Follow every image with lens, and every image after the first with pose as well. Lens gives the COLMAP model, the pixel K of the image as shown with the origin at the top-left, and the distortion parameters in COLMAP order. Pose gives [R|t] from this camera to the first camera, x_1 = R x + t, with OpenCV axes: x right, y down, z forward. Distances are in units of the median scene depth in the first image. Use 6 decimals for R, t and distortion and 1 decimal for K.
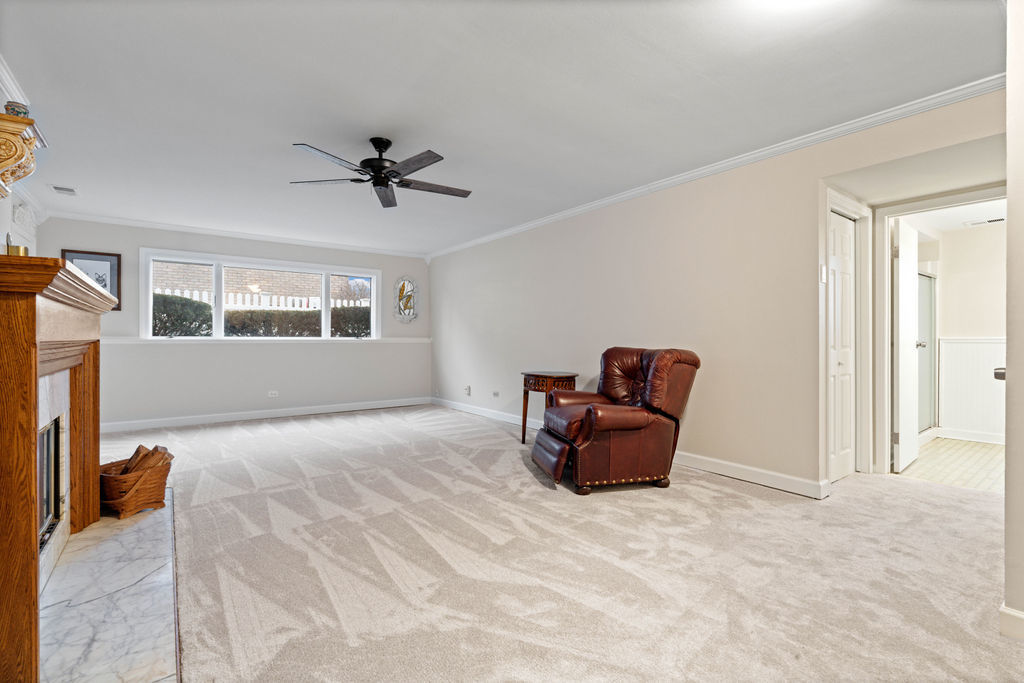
lens RADIAL K [[459.6, 0, 512.0], [0, 459.6, 341.5], [0, 0, 1]] dist [-0.011760, 0.000483]
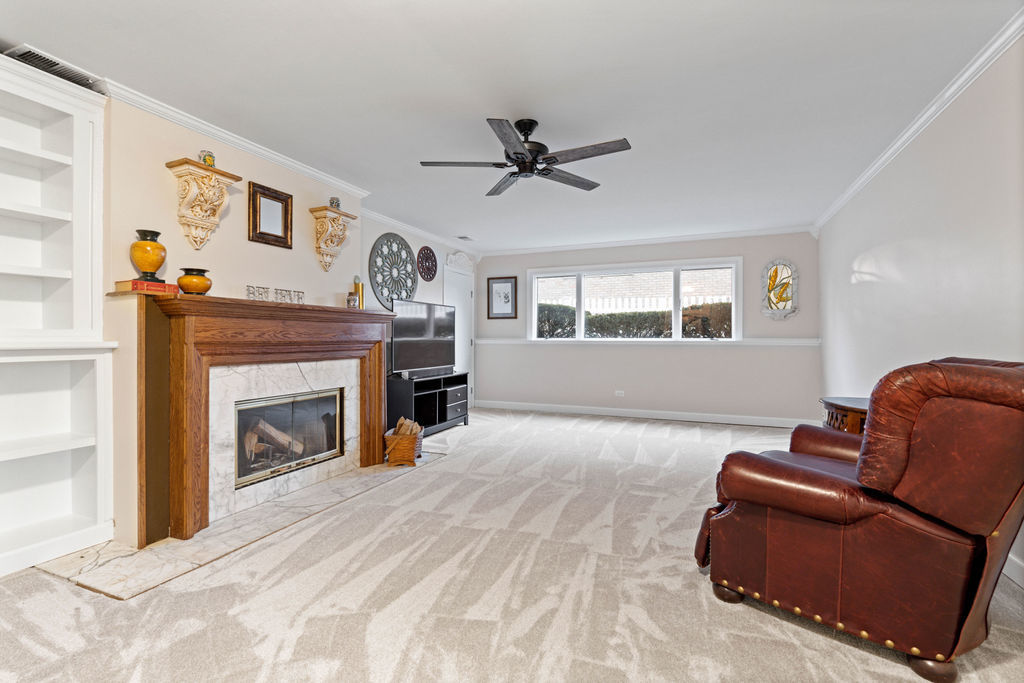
lens RADIAL K [[459.6, 0, 512.0], [0, 459.6, 341.5], [0, 0, 1]] dist [-0.011760, 0.000483]
pose [[0.501233, 0.004082, -0.865303, 0.481416], [-0.005480, 0.999984, 0.001542, -0.004719], [0.865295, 0.003969, 0.501247, 0.510256]]
